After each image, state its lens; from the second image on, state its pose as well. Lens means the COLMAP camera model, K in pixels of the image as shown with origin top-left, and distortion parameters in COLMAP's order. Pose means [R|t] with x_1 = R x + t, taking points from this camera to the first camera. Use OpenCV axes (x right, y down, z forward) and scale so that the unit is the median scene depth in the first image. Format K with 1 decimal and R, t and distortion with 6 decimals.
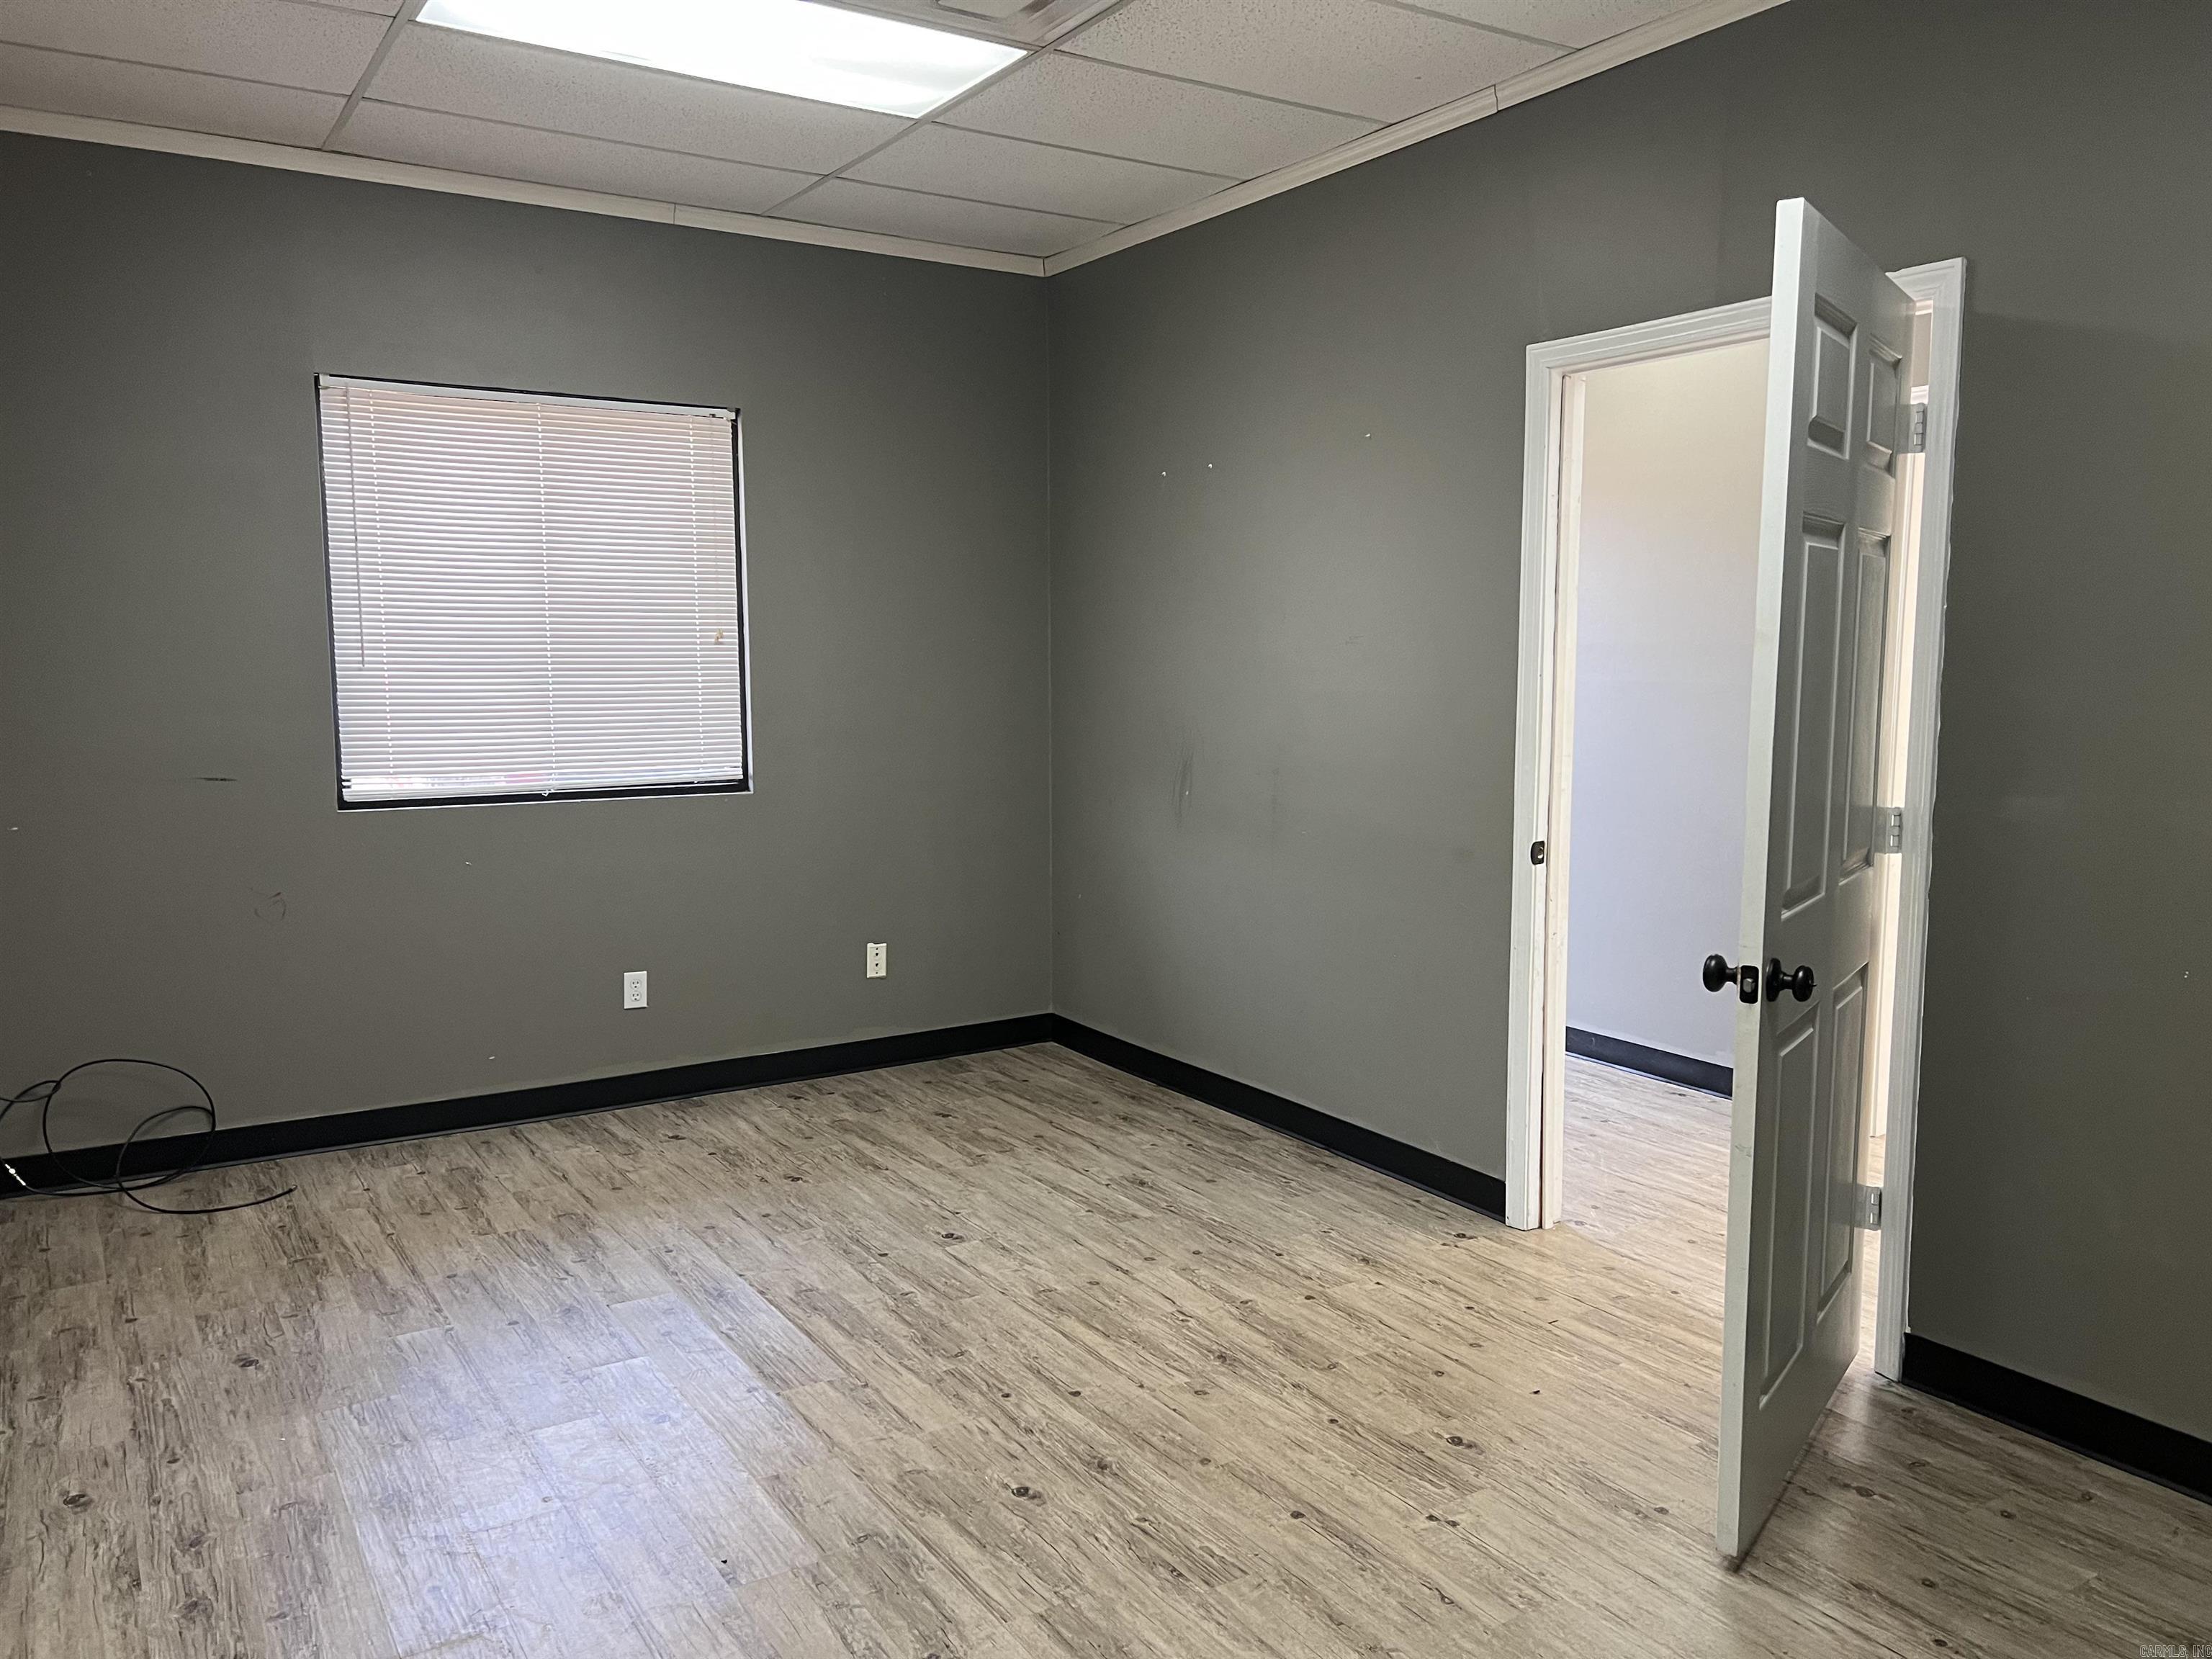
lens RADIAL K [[1673.4, 0, 1103.3], [0, 1673.4, 830.9], [0, 0, 1]] dist [0.077396, -0.068922]
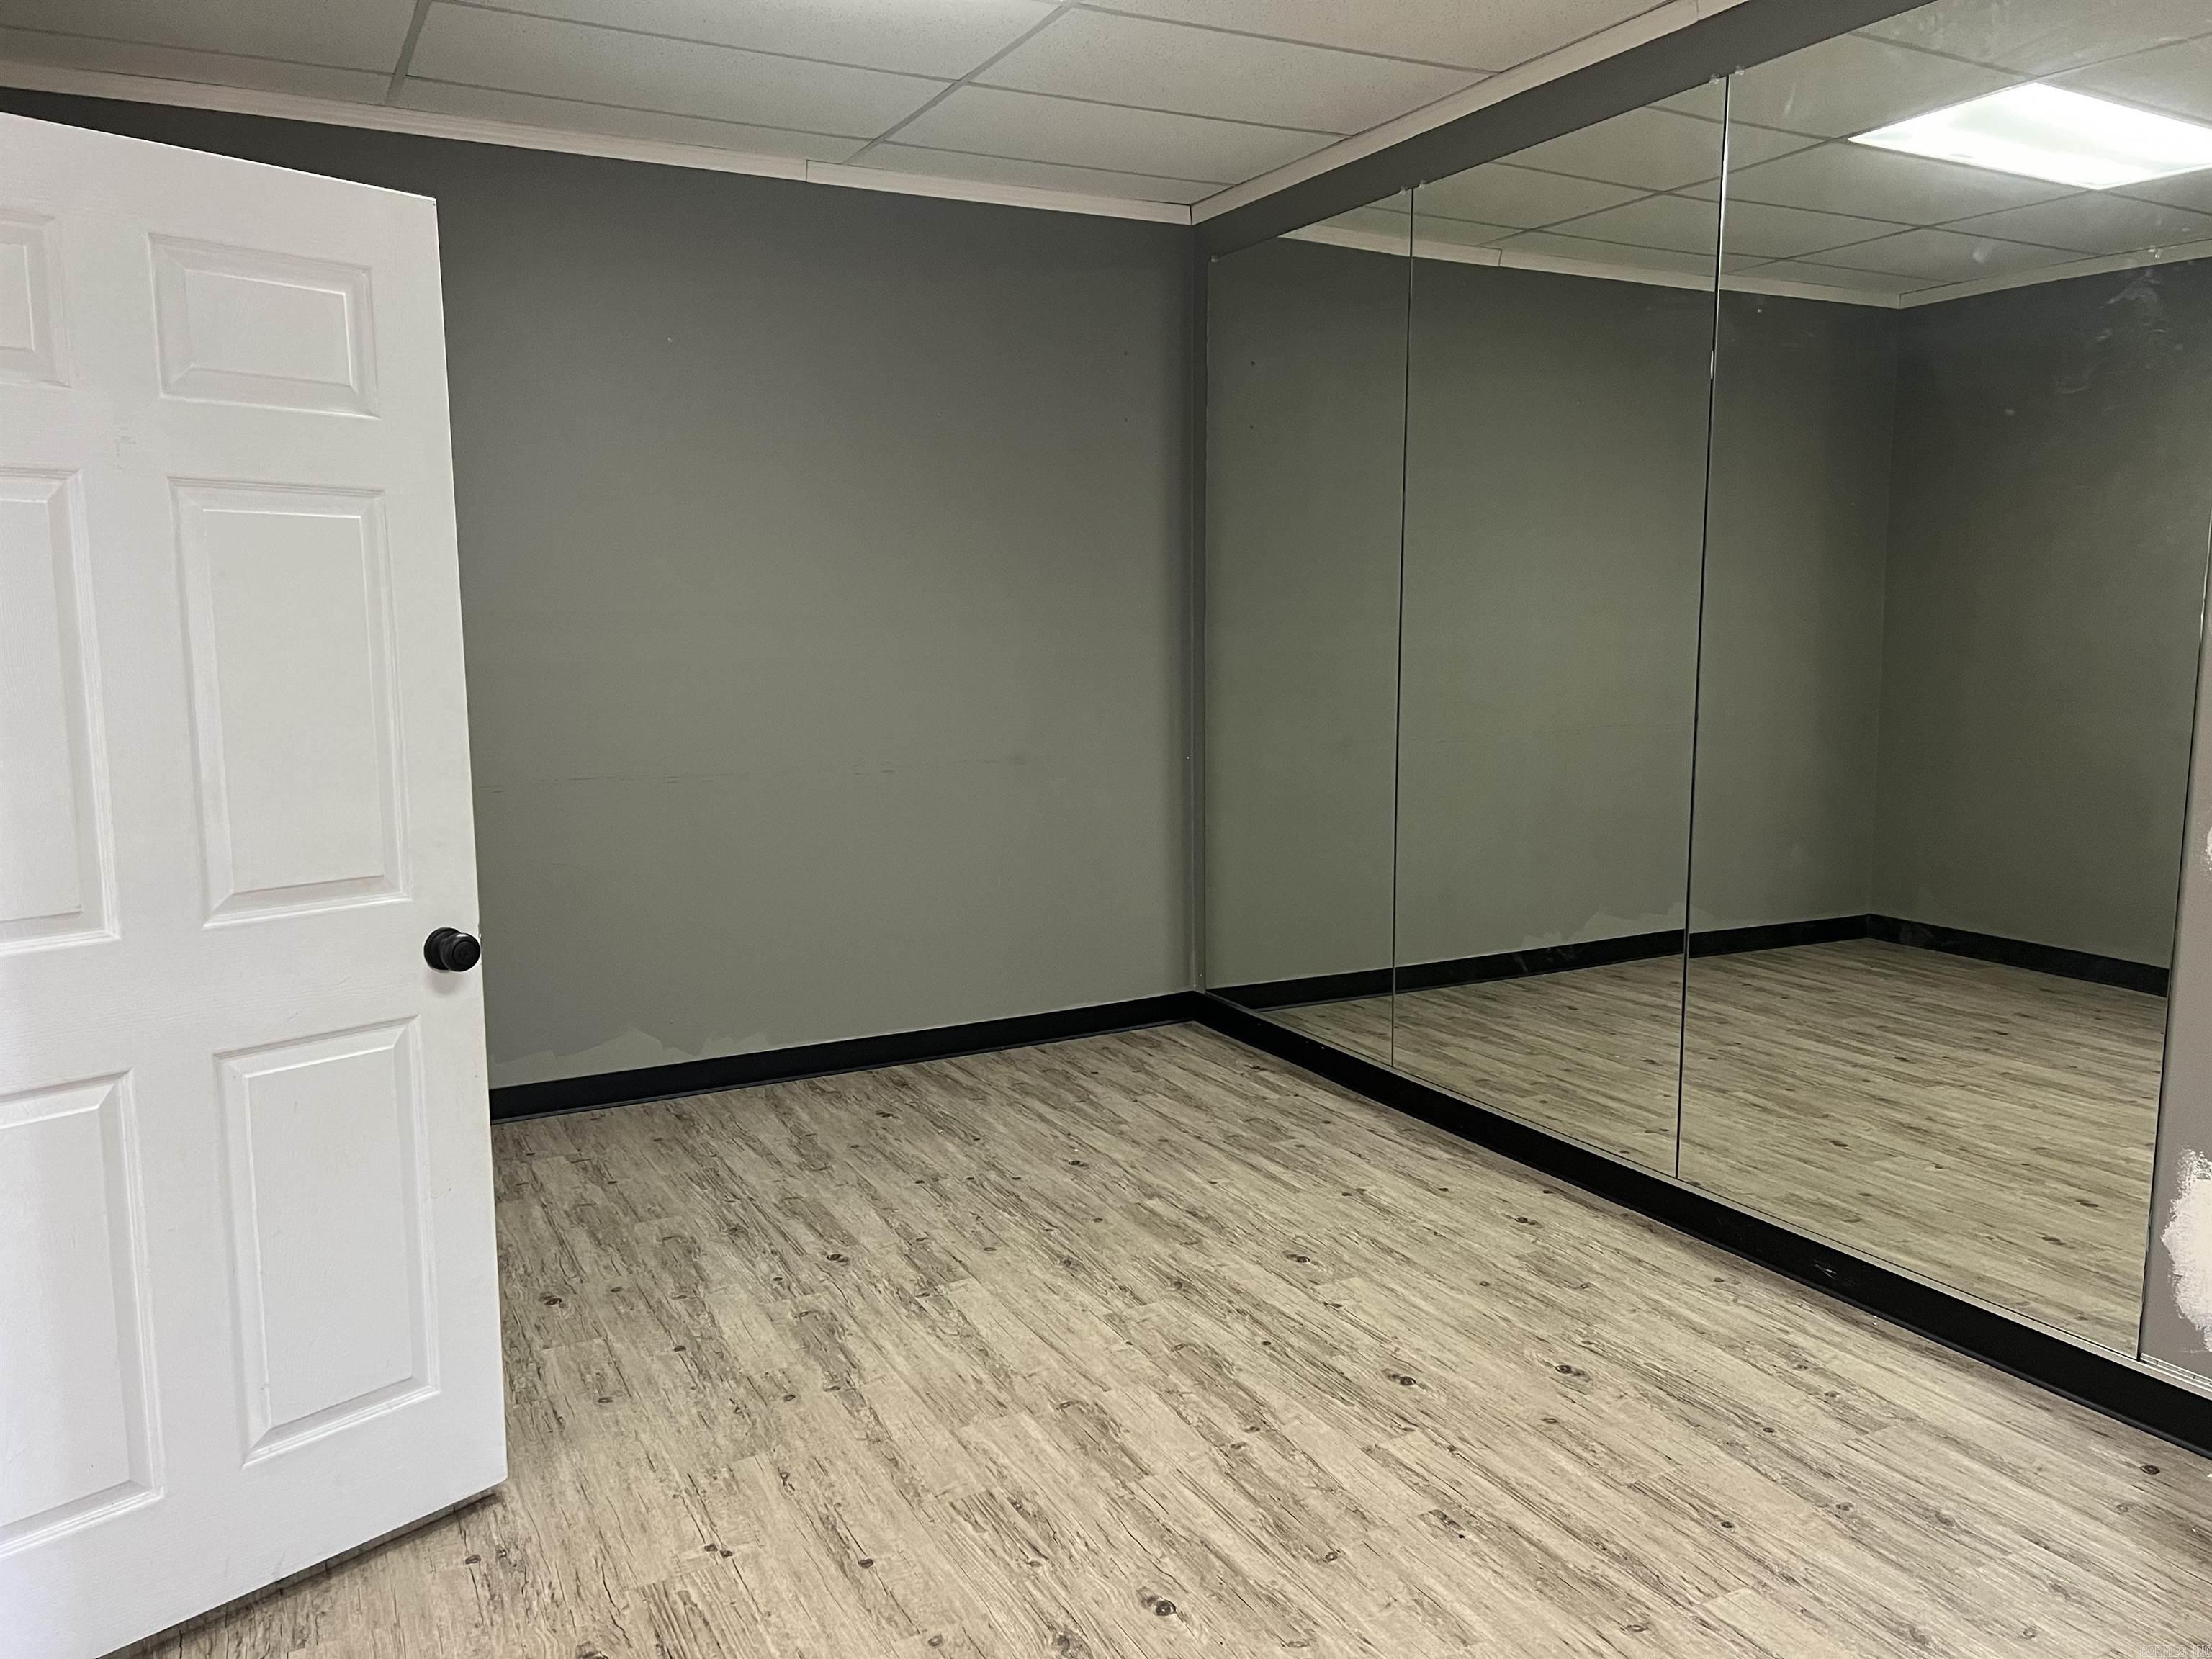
lens RADIAL K [[1673.4, 0, 1108.8], [0, 1673.4, 828.3], [0, 0, 1]] dist [0.077396, -0.068922]
pose [[-0.996687, -0.004373, 0.081210, -0.093986], [0.015531, 0.969943, 0.242835, -0.215679], [-0.079831, 0.243291, -0.966662, 1.849802]]
